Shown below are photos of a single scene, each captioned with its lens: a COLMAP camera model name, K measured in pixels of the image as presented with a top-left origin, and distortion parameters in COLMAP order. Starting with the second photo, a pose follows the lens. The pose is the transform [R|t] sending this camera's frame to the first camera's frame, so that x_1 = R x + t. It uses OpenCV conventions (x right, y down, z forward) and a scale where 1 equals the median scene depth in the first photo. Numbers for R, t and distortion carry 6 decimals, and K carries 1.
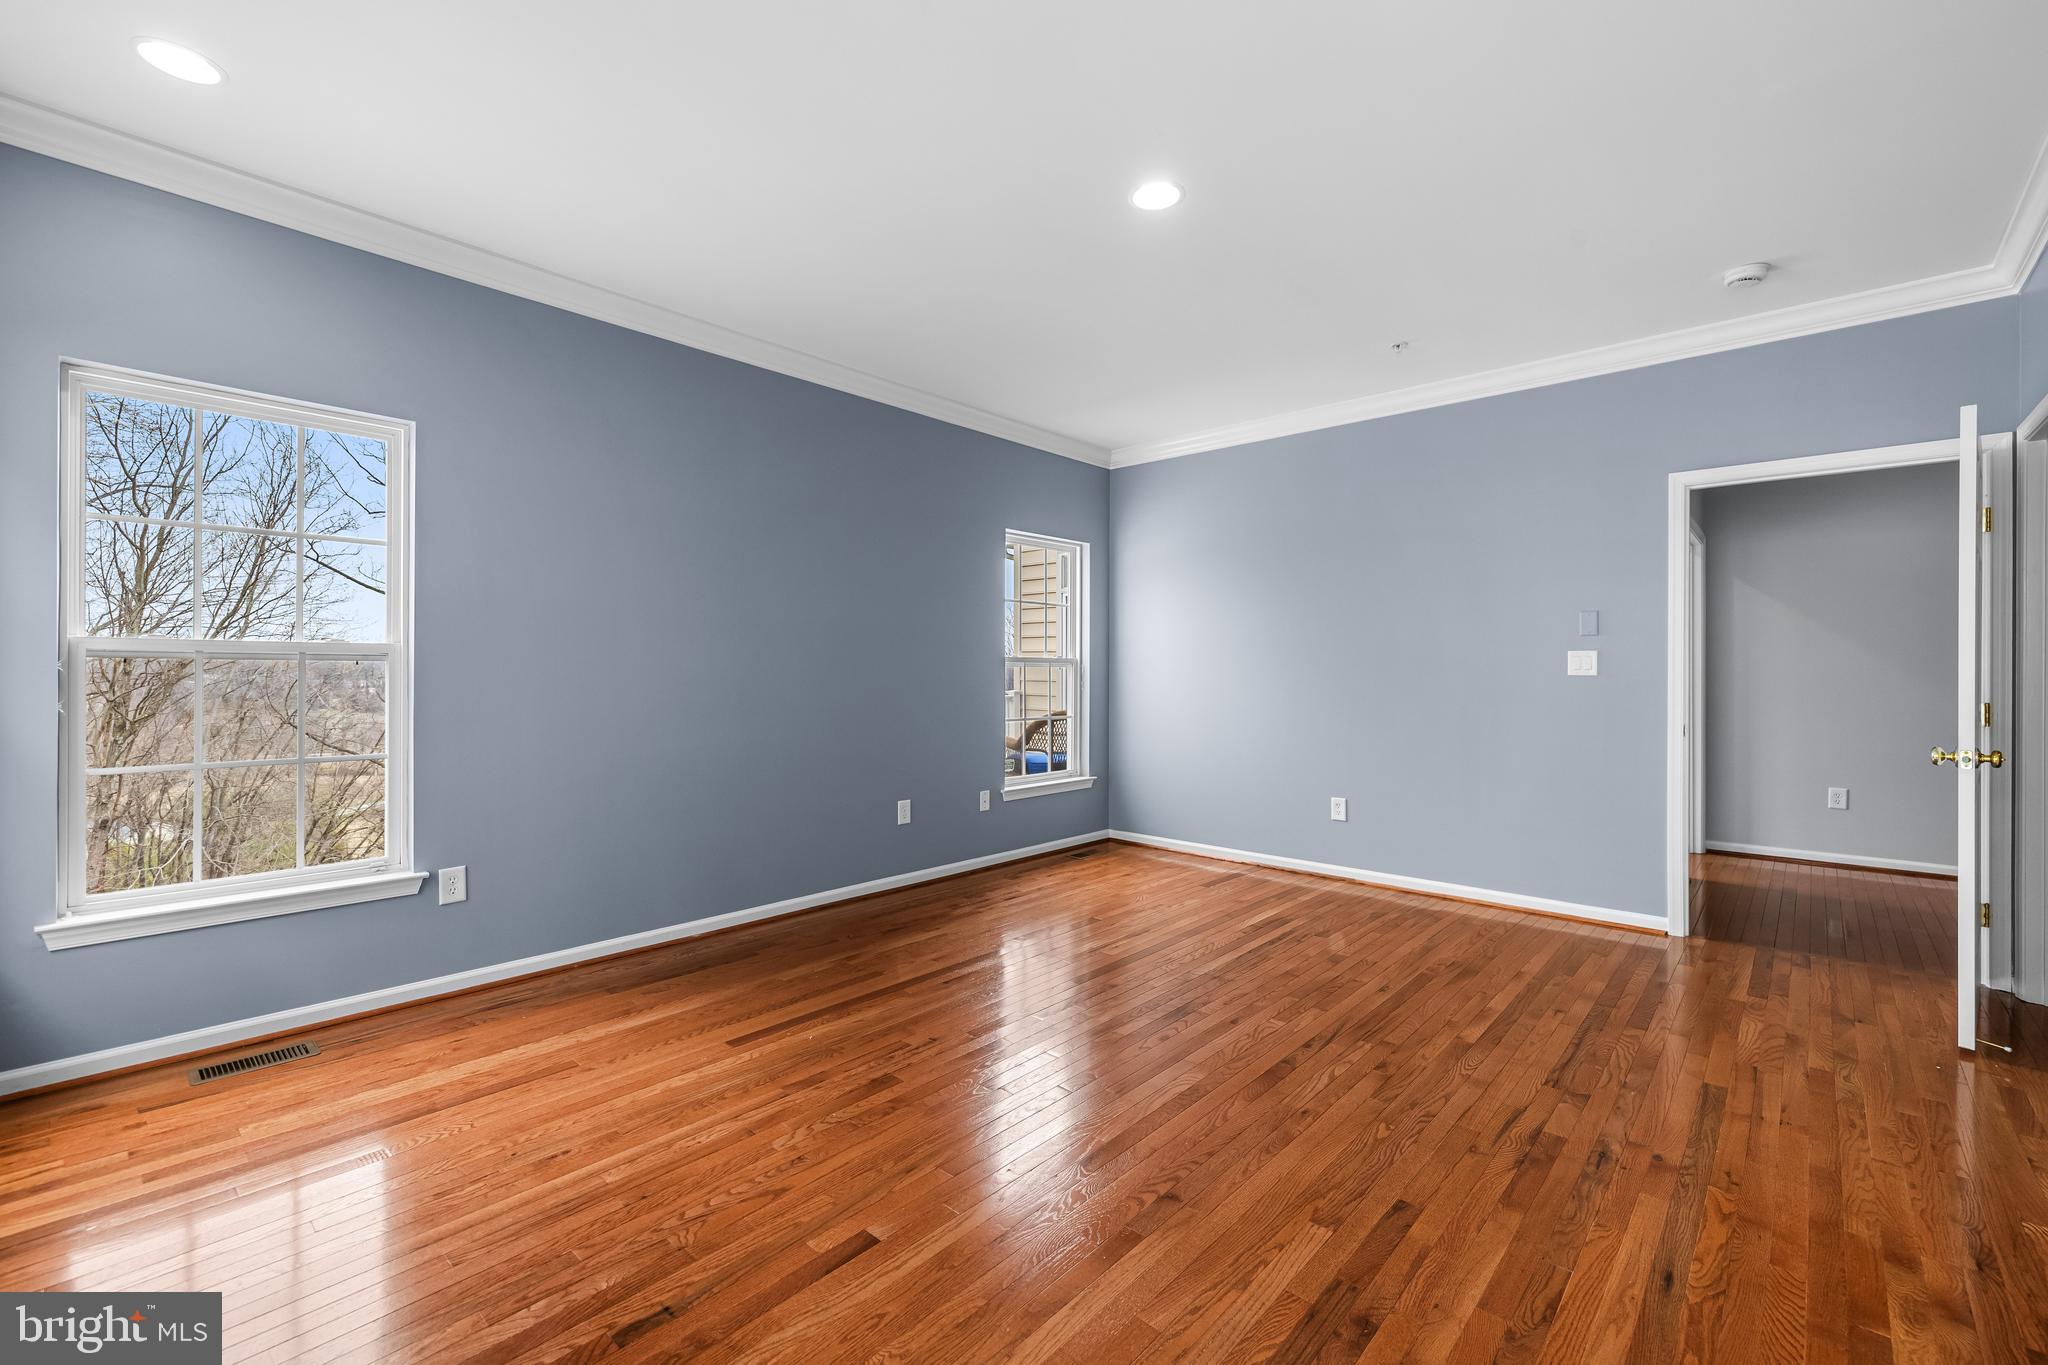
lens RADIAL K [[868.2, 0, 1024.7], [0, 868.2, 673.4], [0, 0, 1]] dist [-0.000572, 0.000316]
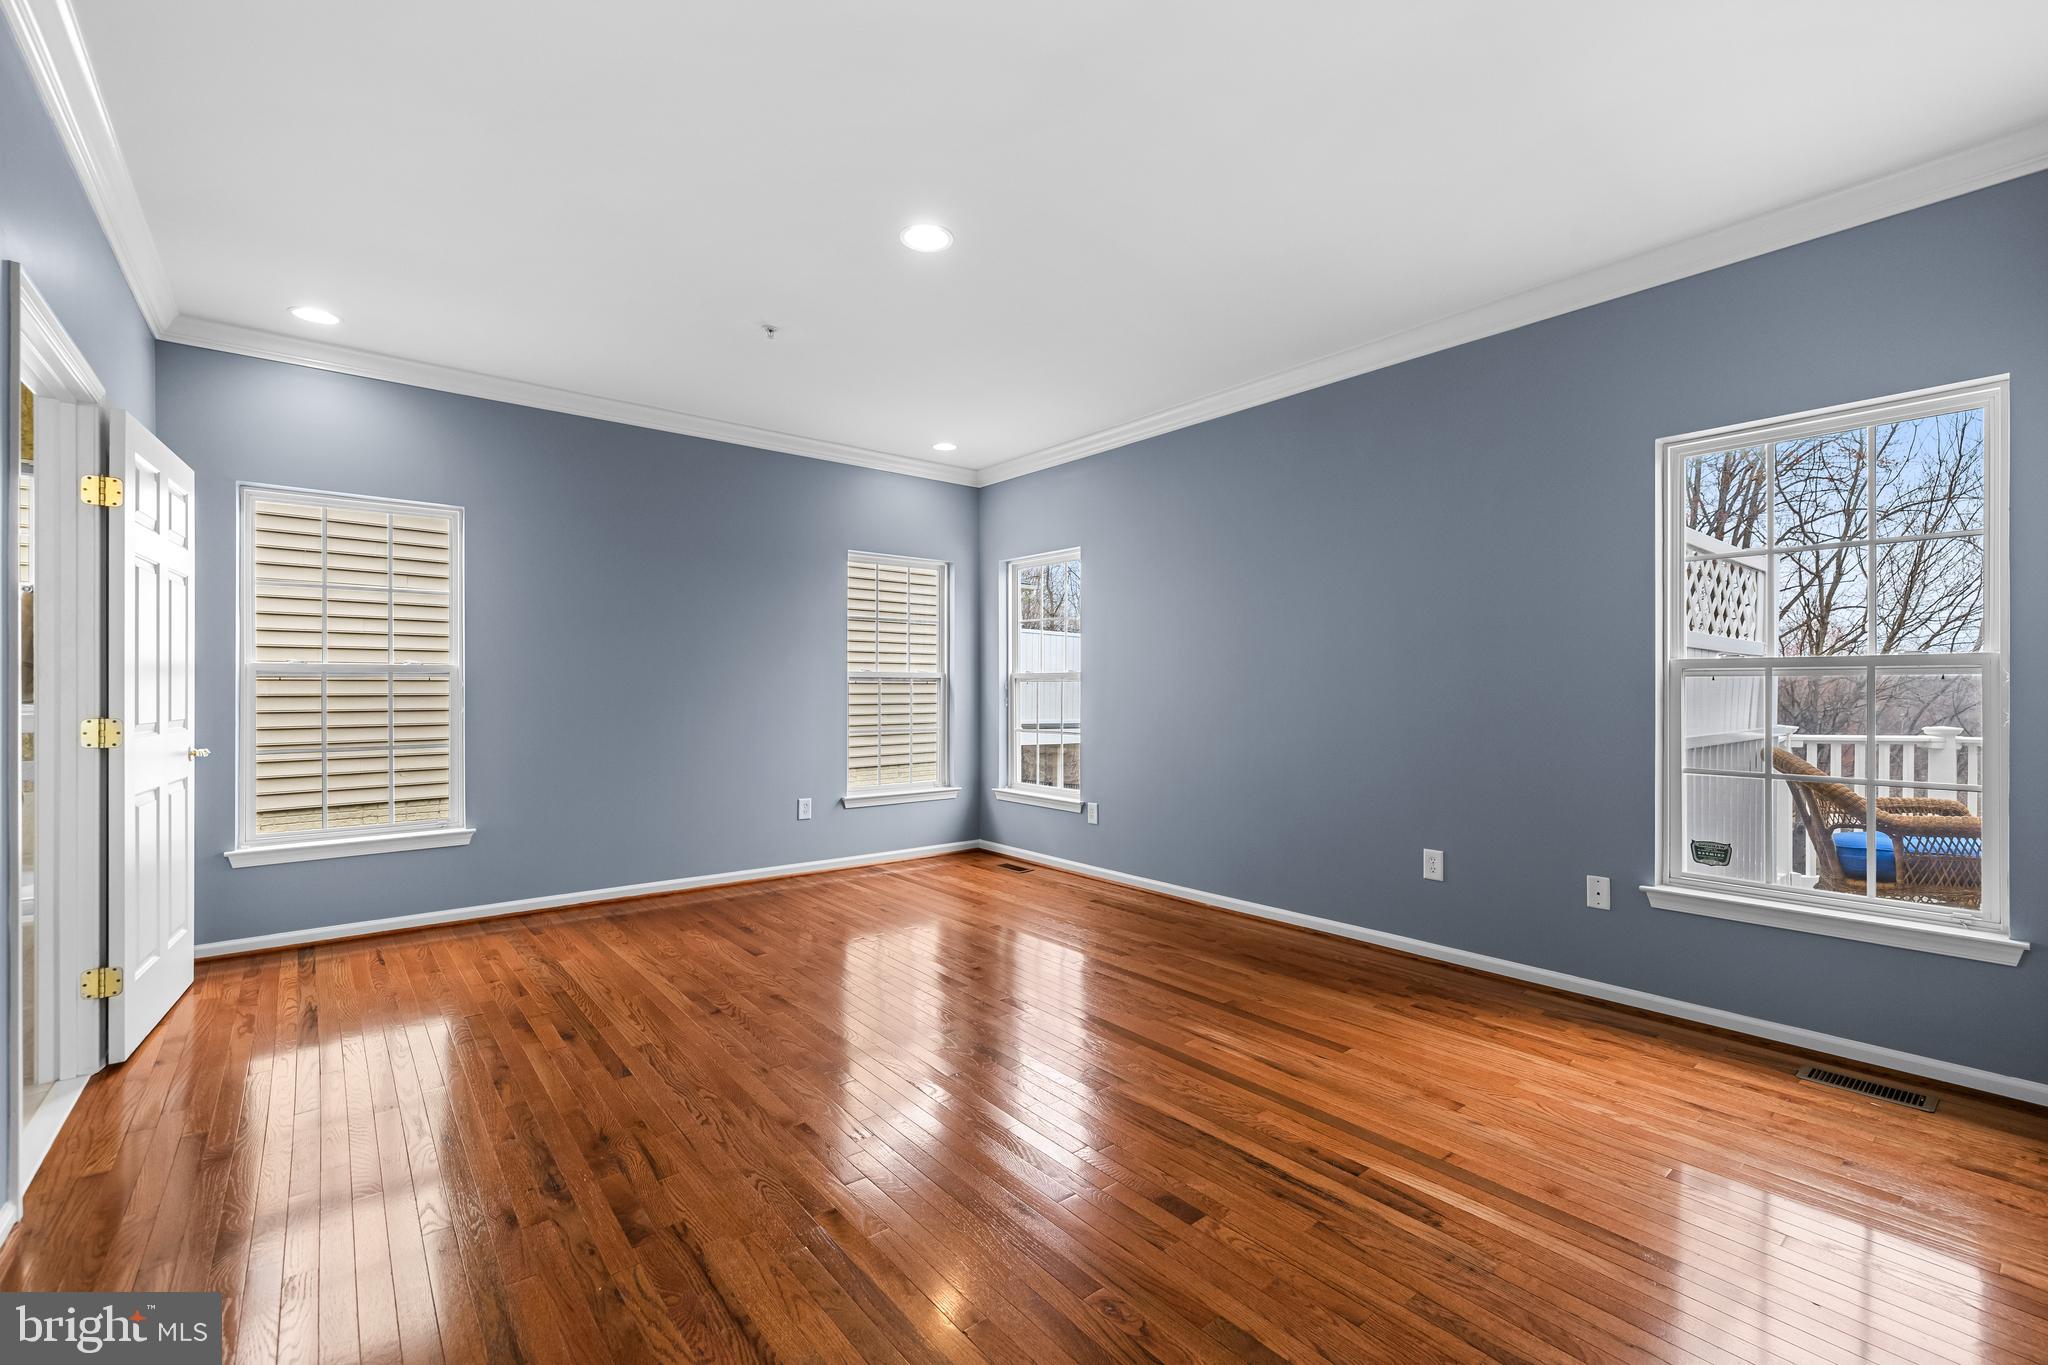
lens RADIAL K [[850.3, 0, 1027.1], [0, 850.3, 679.3], [0, 0, 1]] dist [-0.000252, 0.000313]
pose [[-0.143023, -0.011459, -0.989653, 1.032059], [0.000568, 0.999932, -0.011660, -0.002379], [0.989719, -0.002229, -0.143006, 1.113515]]
